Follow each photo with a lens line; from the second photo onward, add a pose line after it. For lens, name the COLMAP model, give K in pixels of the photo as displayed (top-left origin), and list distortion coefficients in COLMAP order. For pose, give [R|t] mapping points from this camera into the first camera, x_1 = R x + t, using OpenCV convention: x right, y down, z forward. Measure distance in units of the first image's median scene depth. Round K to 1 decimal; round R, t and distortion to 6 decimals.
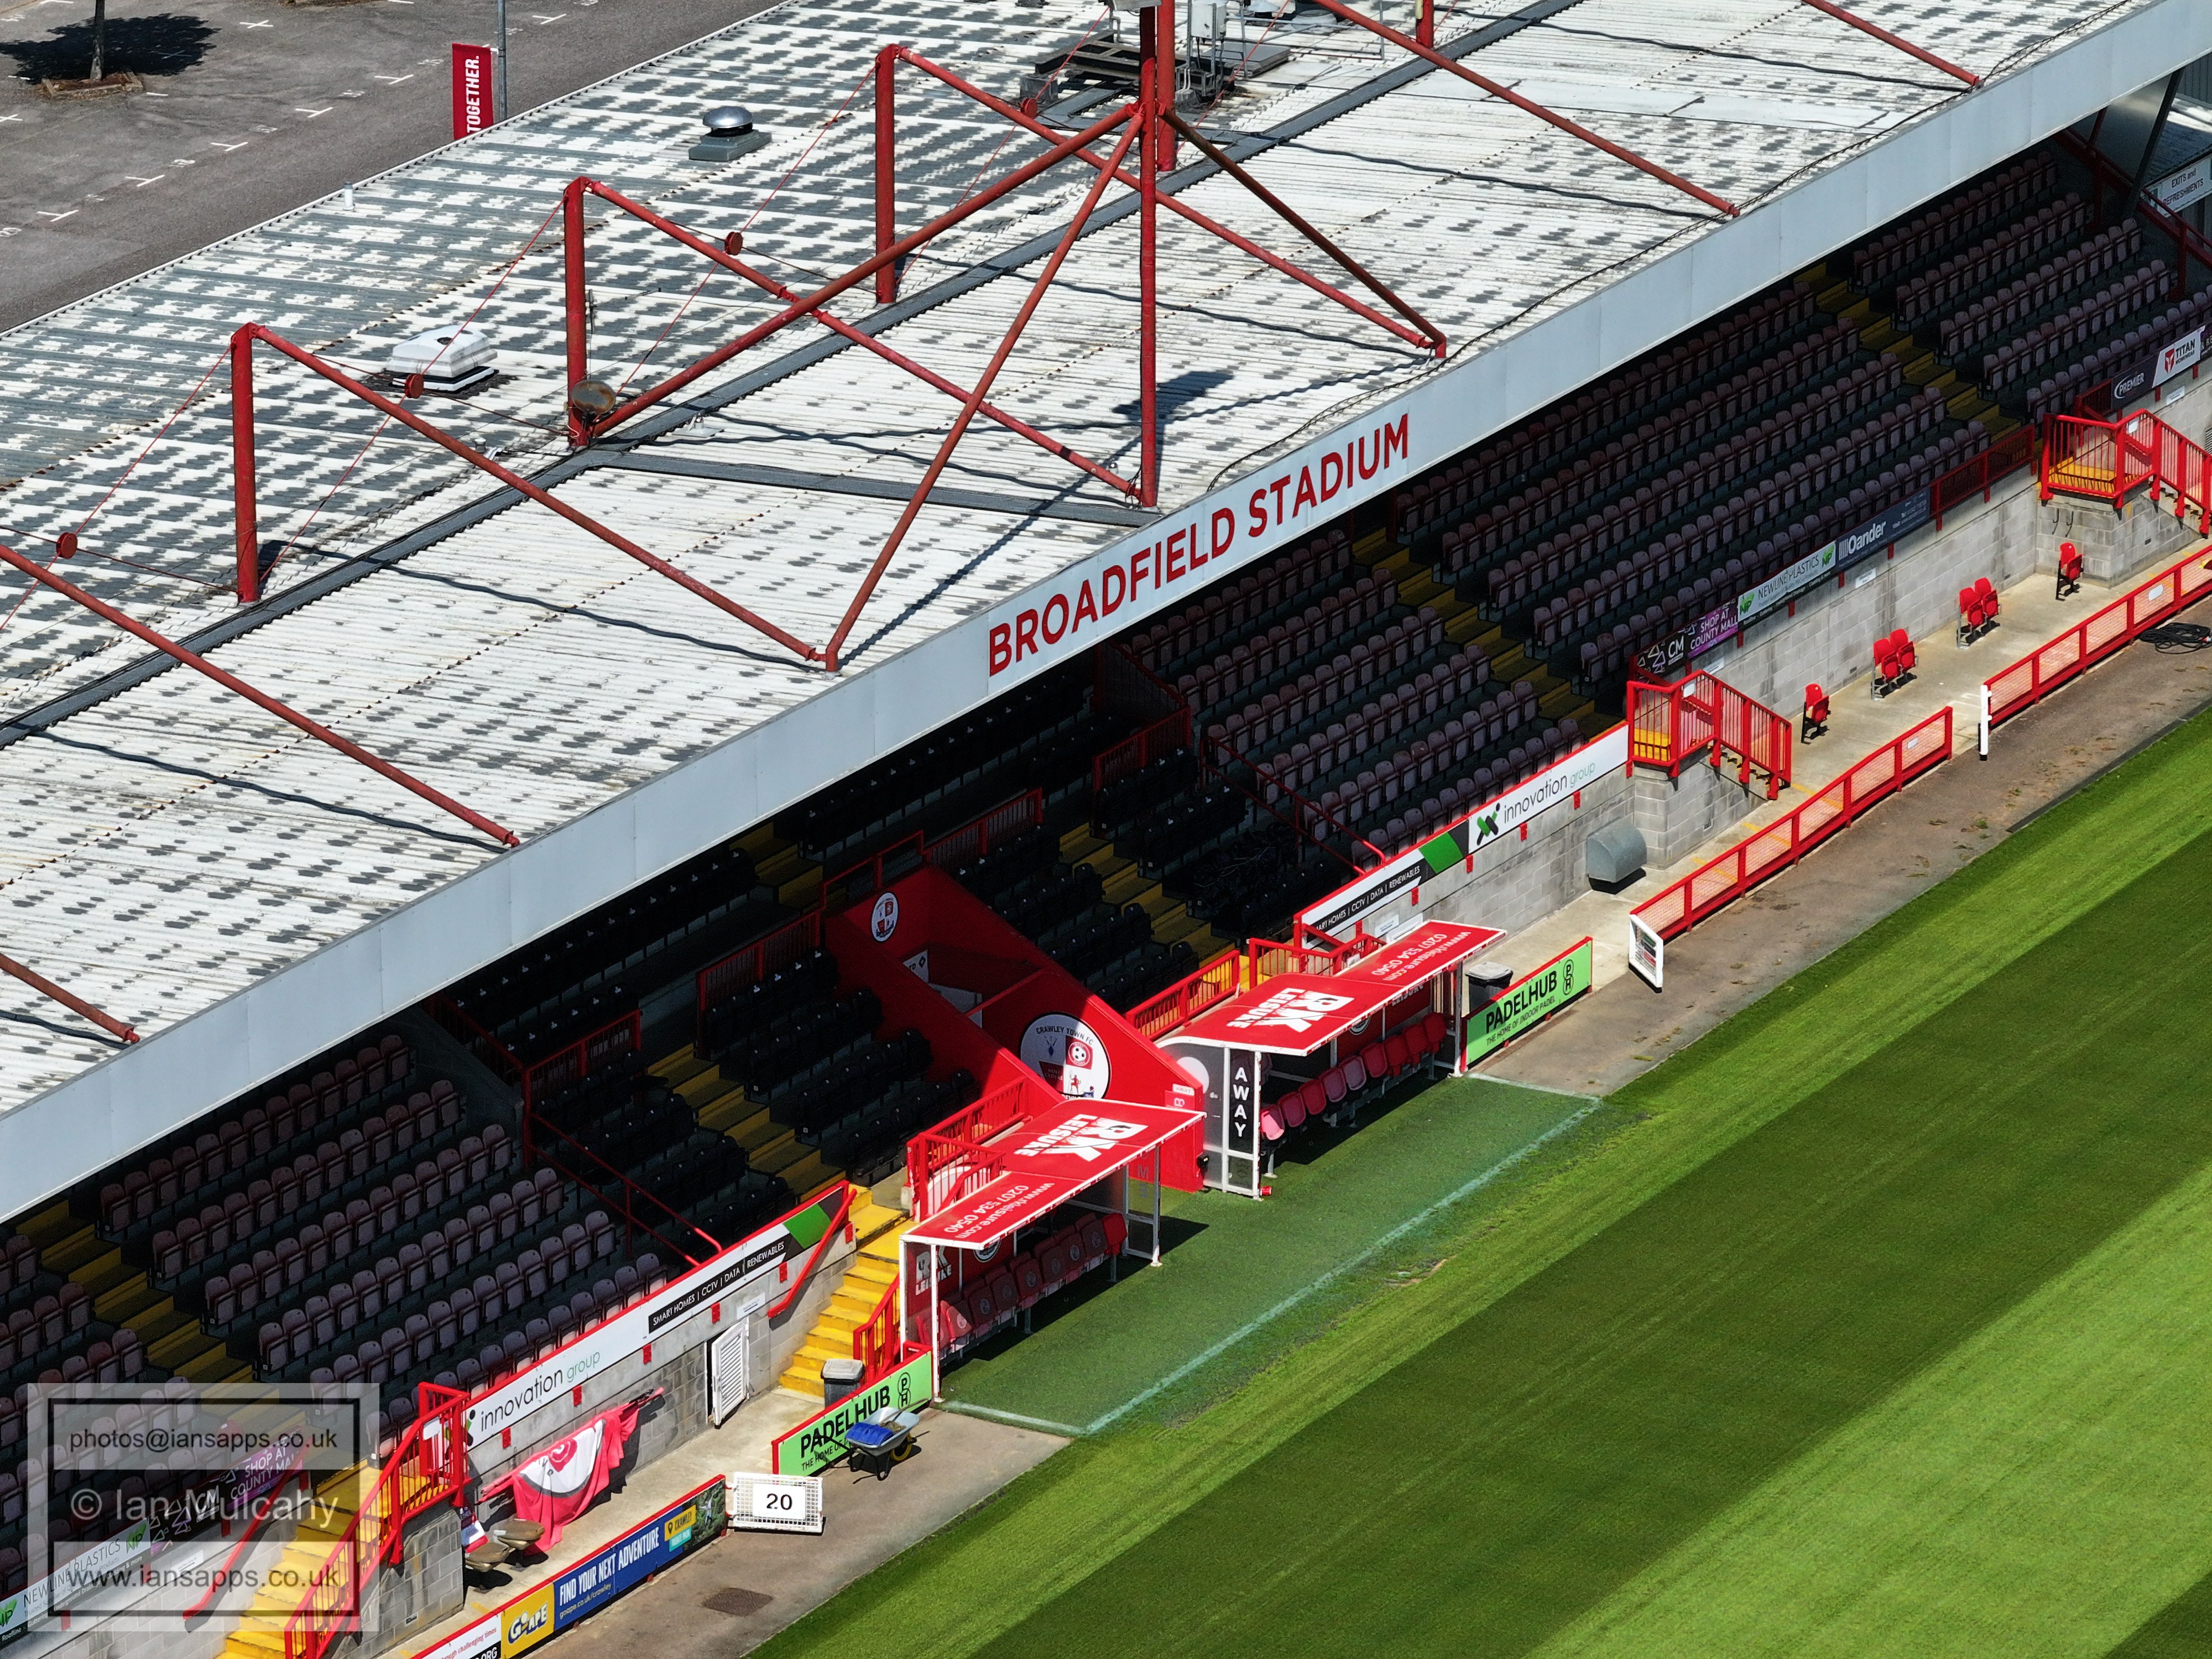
lens RADIAL K [[10803.8, 0, 1107.0], [0, 10803.8, 827.2], [0, 0, 1]] dist [-0.134923, 0.000000]
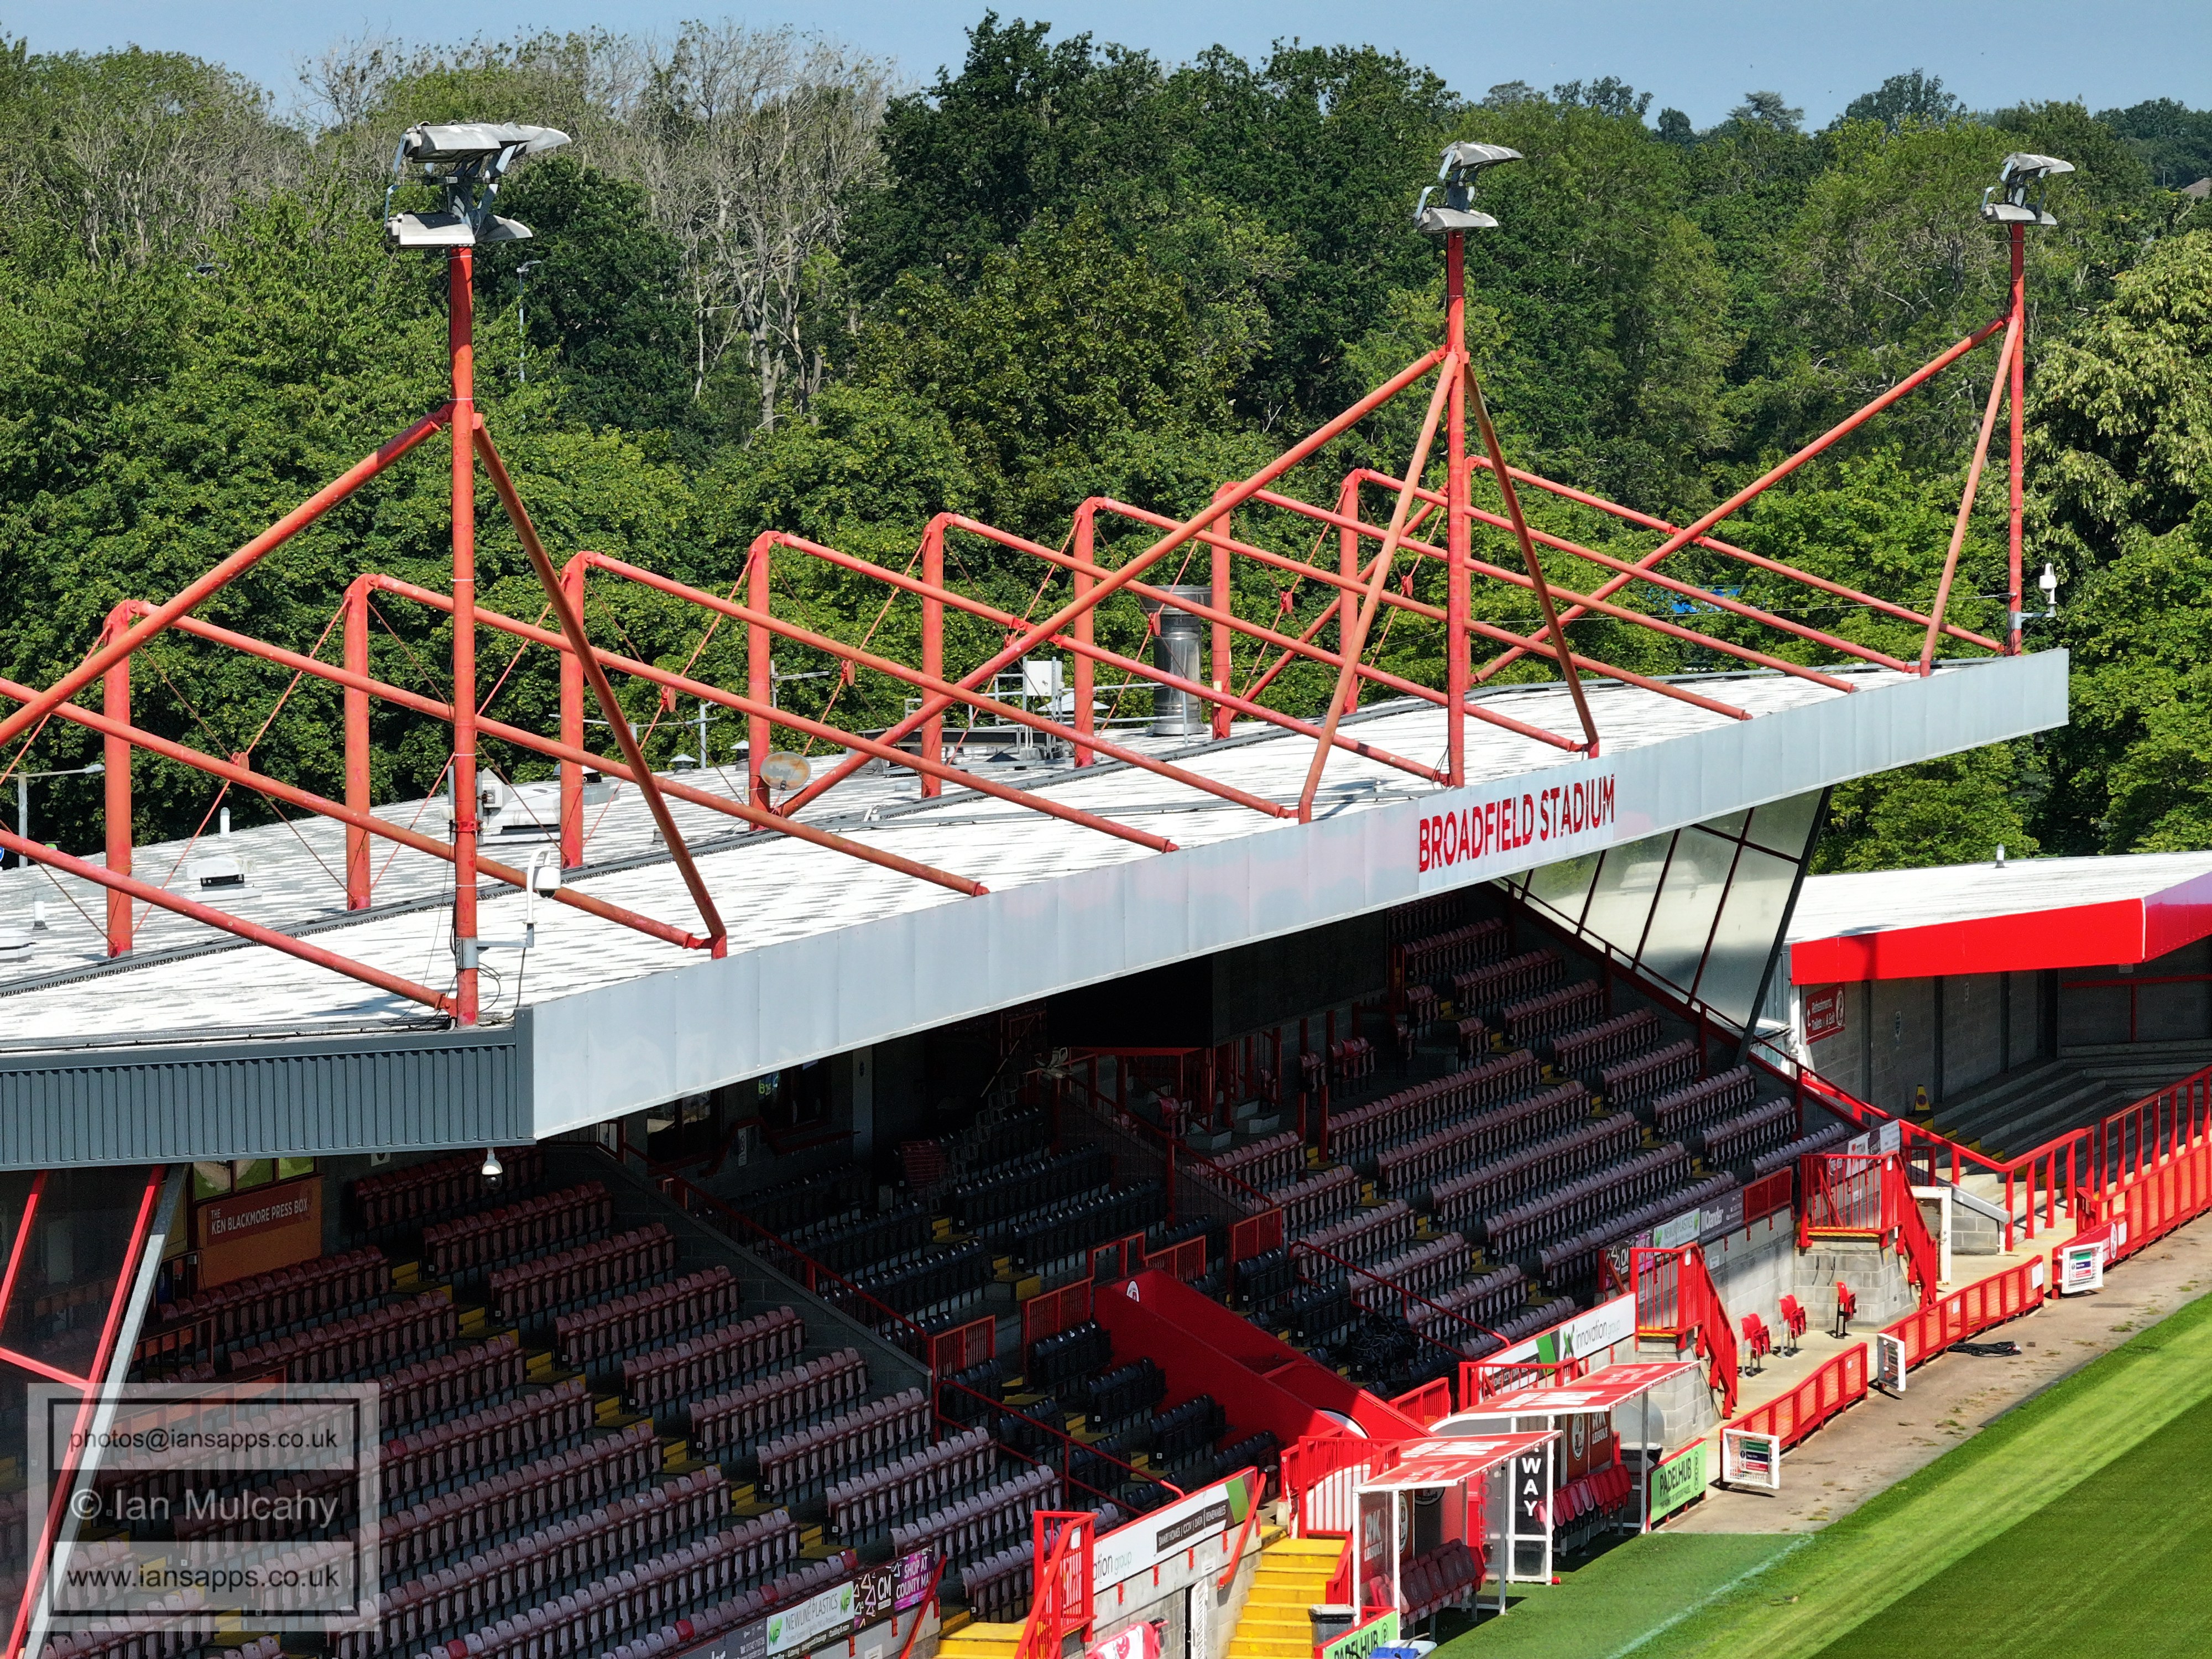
lens RADIAL K [[10803.8, 0, 1106.6], [0, 10803.8, 821.2], [0, 0, 1]] dist [-0.134923, 0.000000]
pose [[0.960706, -0.016951, 0.277048, -0.287628], [0.094740, 0.958216, -0.269900, 0.225217], [-0.260897, 0.285542, 0.922170, 0.137716]]
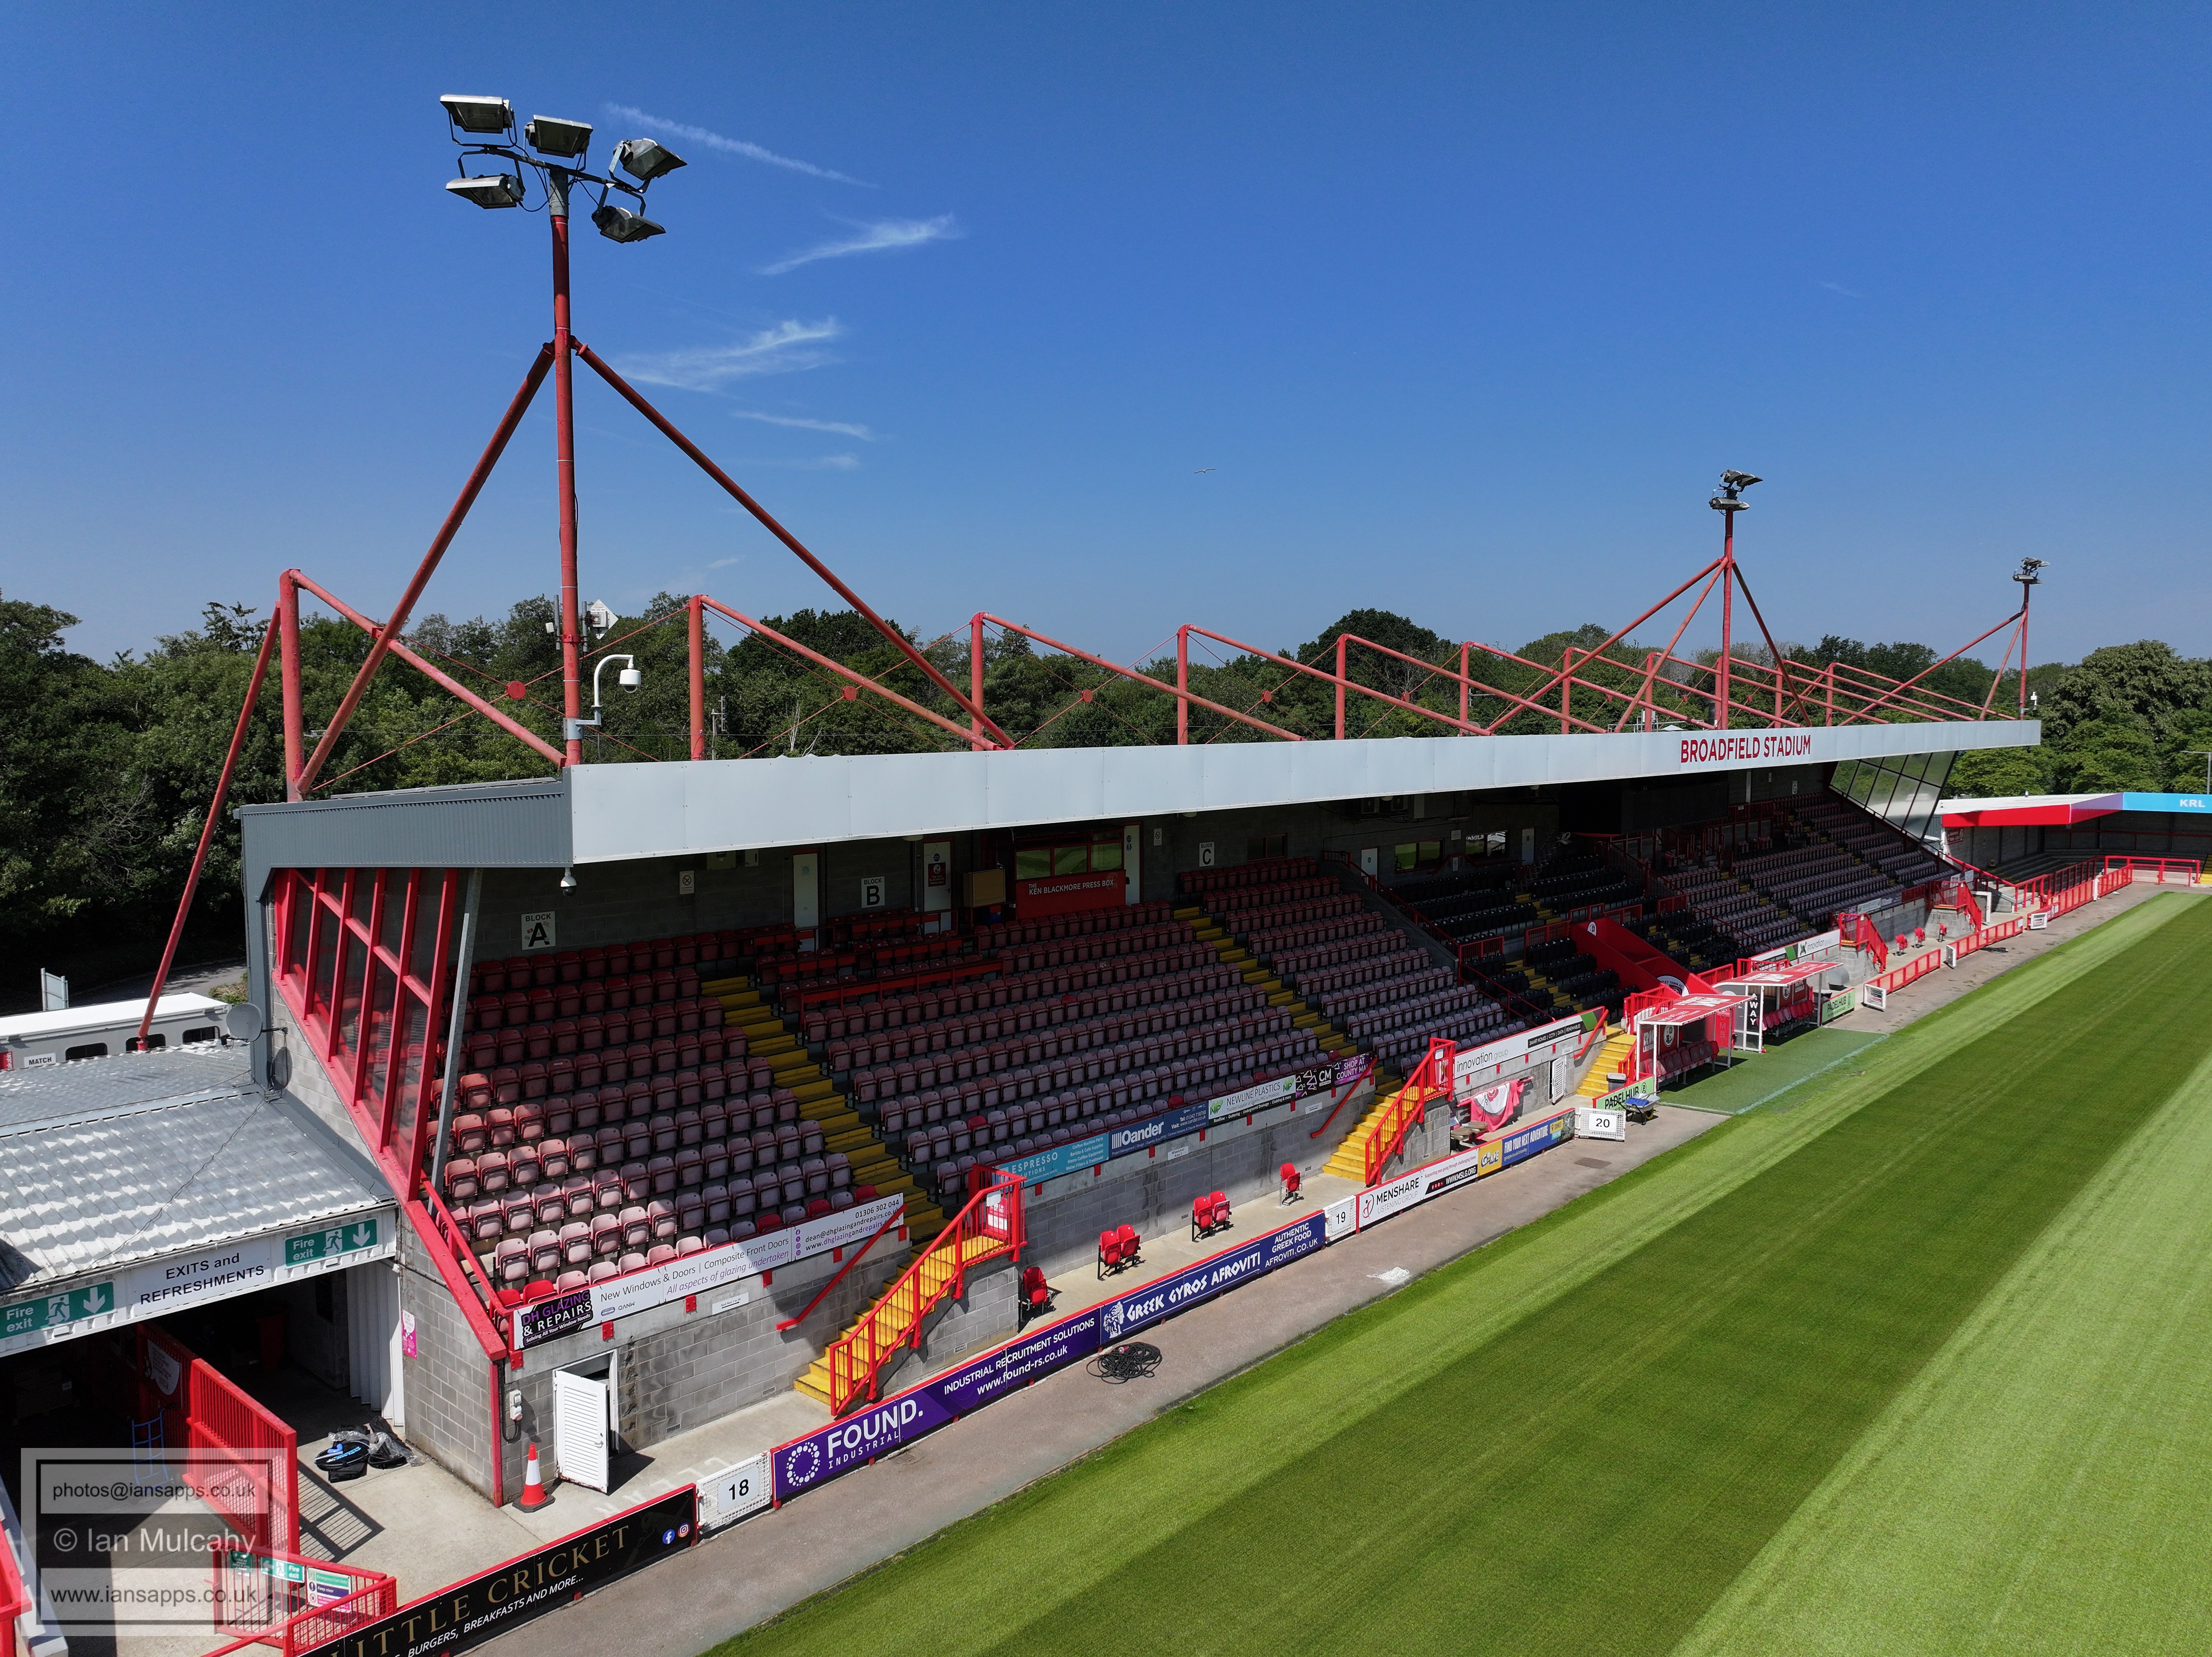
lens RADIAL K [[1569.1, 0, 1109.4], [0, 1569.1, 816.9], [0, 0, 1]] dist [-0.004153, 0.019835]
pose [[0.982613, 0.013675, -0.185163, -0.064405], [-0.063226, 0.962323, -0.264457, 0.086654], [0.174570, 0.271566, 0.946455, 0.658101]]
